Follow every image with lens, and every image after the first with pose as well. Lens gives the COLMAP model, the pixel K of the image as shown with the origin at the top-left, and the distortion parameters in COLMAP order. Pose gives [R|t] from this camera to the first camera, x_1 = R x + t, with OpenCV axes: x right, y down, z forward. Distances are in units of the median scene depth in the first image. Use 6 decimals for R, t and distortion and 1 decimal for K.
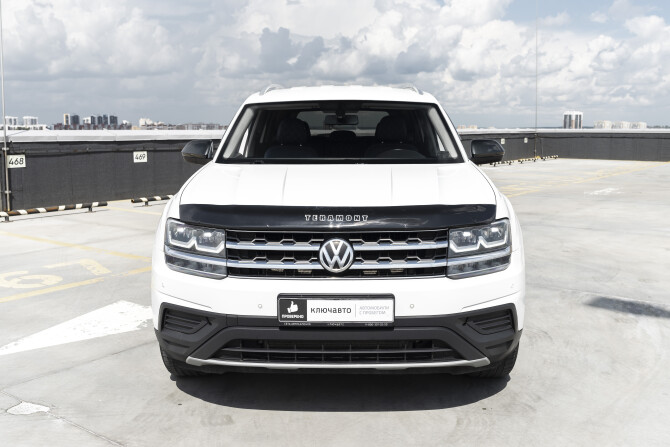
lens RADIAL K [[716.3, 0, 334.3], [0, 716.3, 222.4], [0, 0, 1]] dist [0.000890, 0.000000]
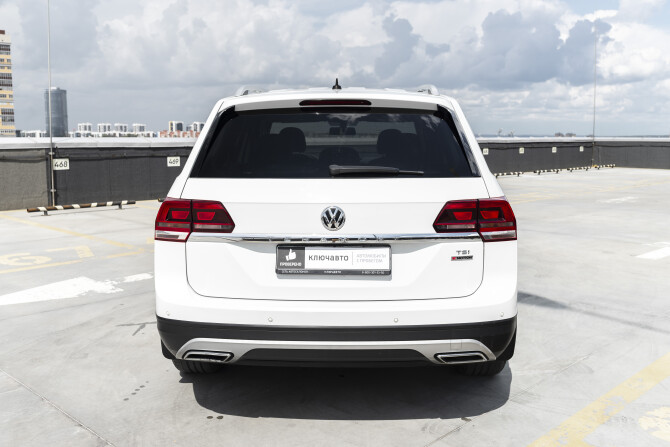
lens RADIAL K [[716.3, 0, 334.3], [0, 716.3, 225.9], [0, 0, 1]] dist [0.000890, 0.000000]
pose [[0.989656, 0.021580, -0.141827, 0.161883], [-0.022324, 0.999744, -0.003653, 0.008957], [0.141712, 0.006781, 0.989885, -0.084953]]
